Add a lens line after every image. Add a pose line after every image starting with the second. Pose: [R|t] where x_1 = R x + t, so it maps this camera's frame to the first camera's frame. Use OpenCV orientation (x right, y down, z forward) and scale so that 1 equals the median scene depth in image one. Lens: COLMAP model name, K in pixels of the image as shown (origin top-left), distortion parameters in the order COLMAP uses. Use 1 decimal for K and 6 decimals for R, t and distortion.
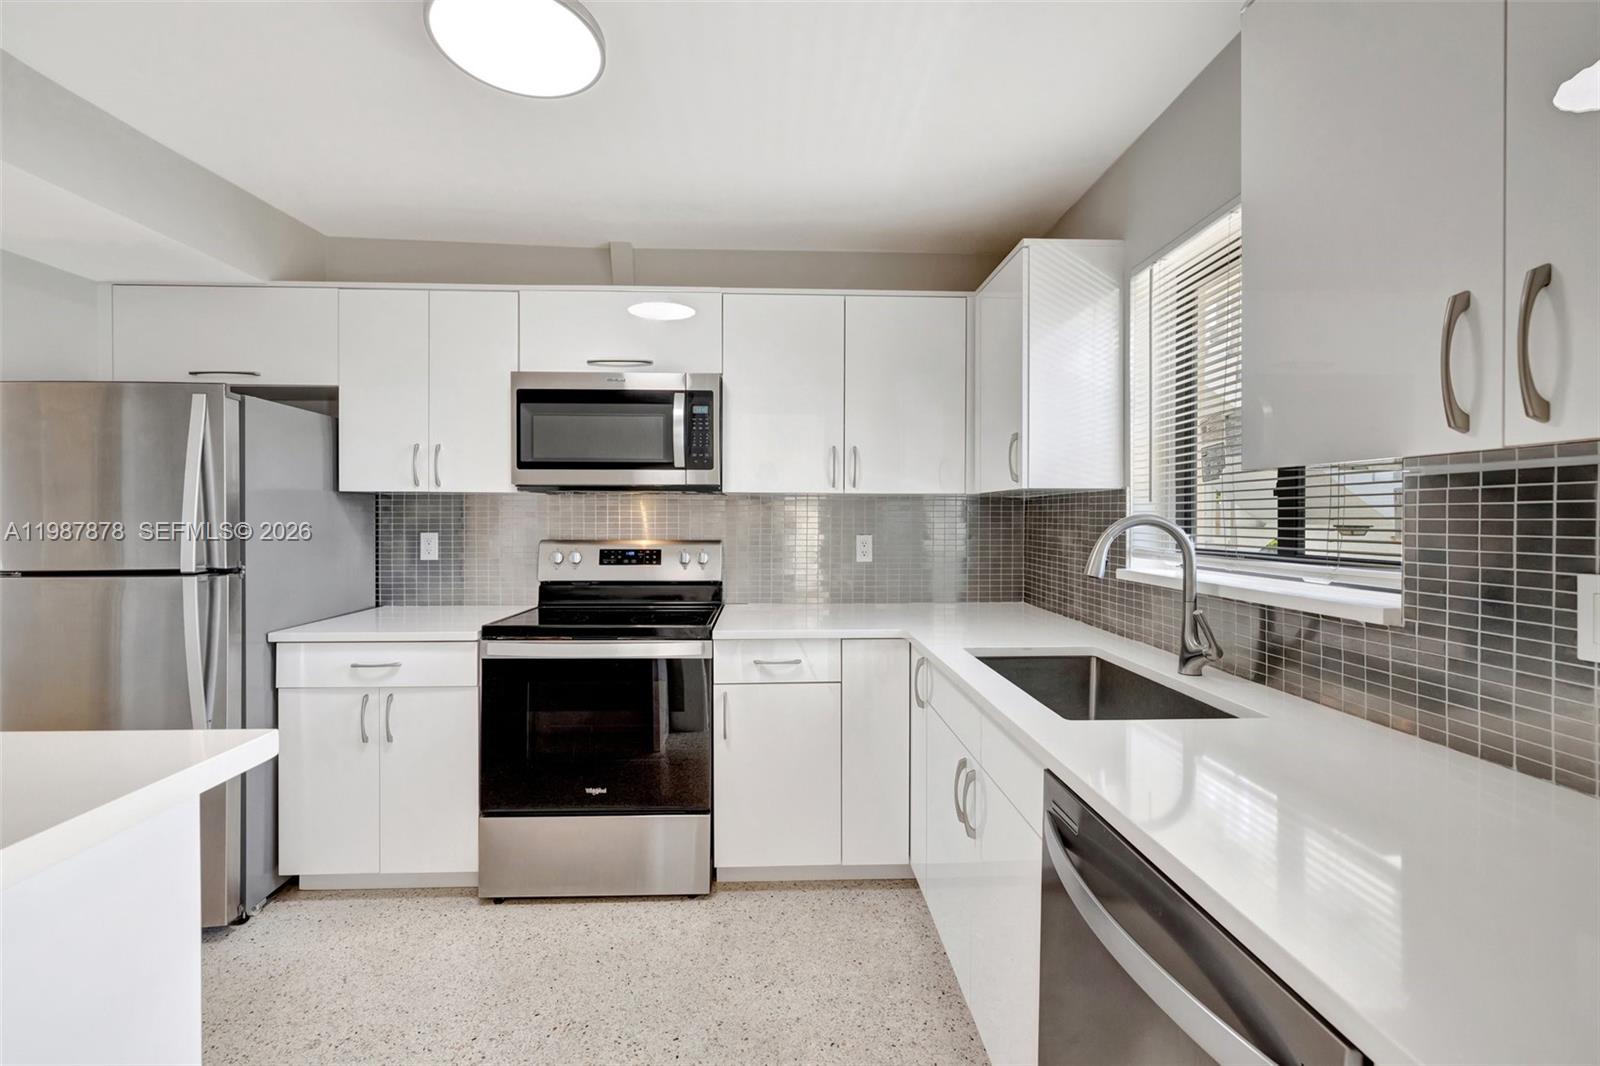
lens RADIAL K [[672.3, 0, 795.5], [0, 672.3, 516.1], [0, 0, 1]] dist [0.000903, -0.000078]
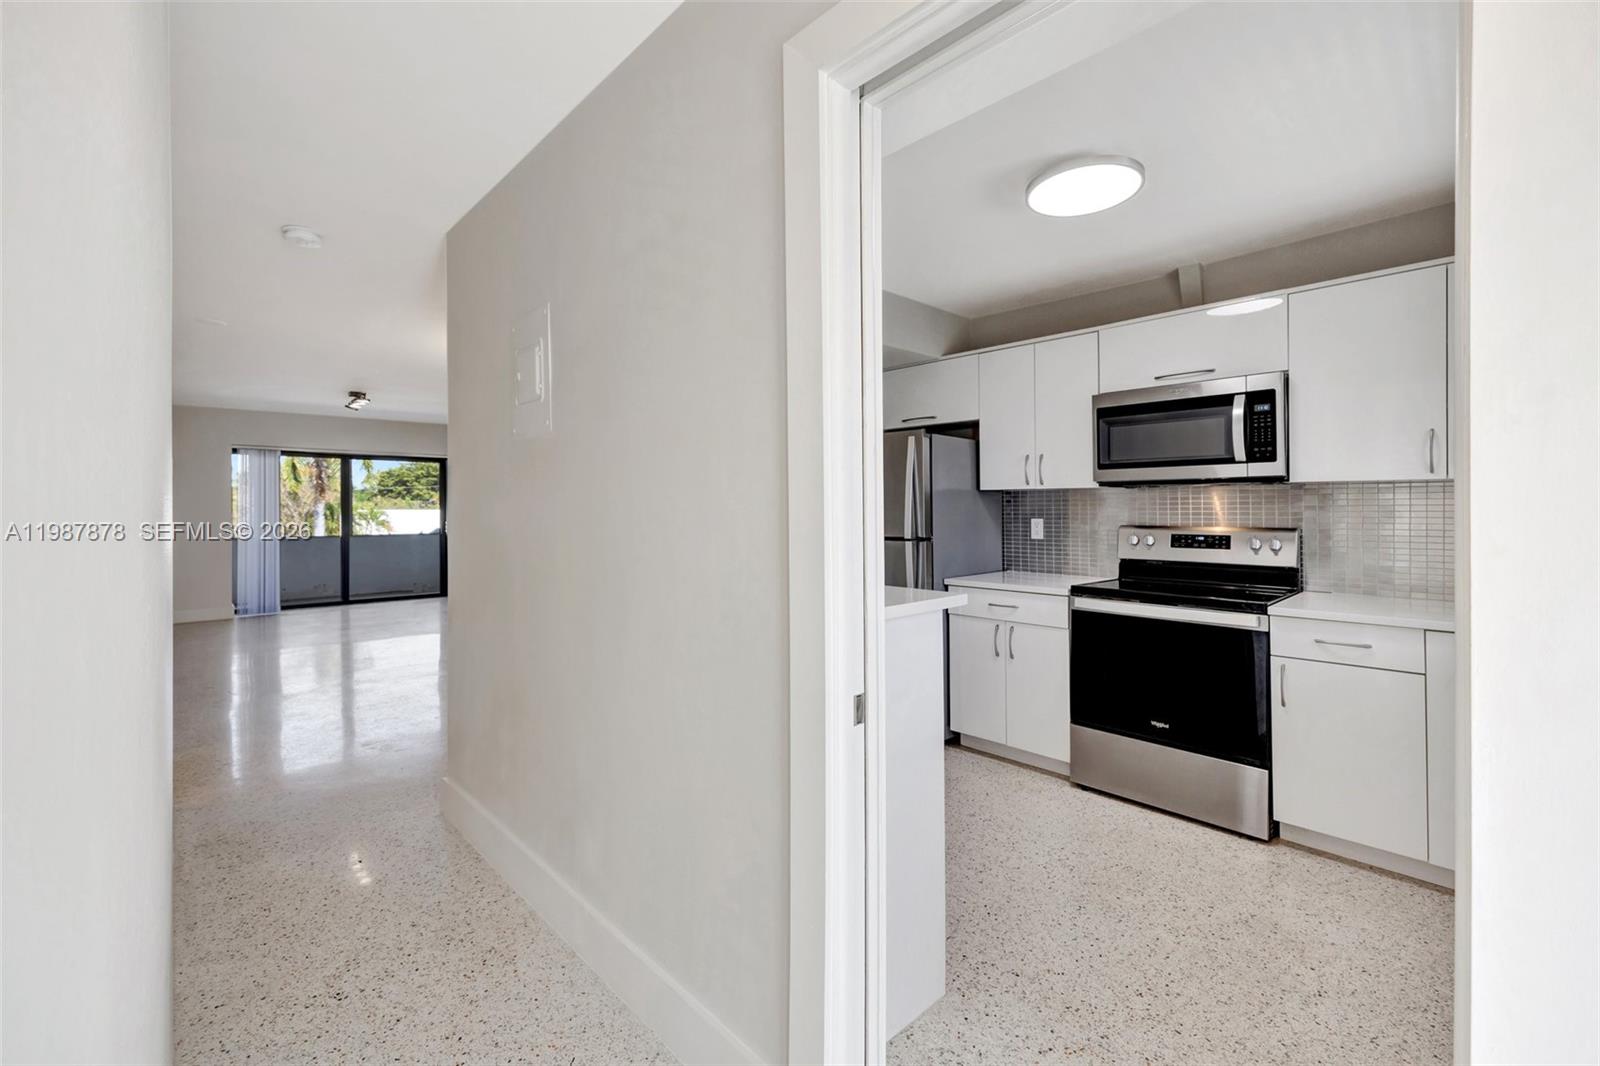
lens RADIAL K [[691.9, 0, 797.2], [0, 691.9, 497.7], [0, 0, 1]] dist [-0.000663, -0.000106]
pose [[0.664031, -0.015168, -0.747551, 0.197972], [0.003901, 0.999851, -0.016822, 0.004319], [0.747695, 0.008255, 0.663991, -0.320585]]
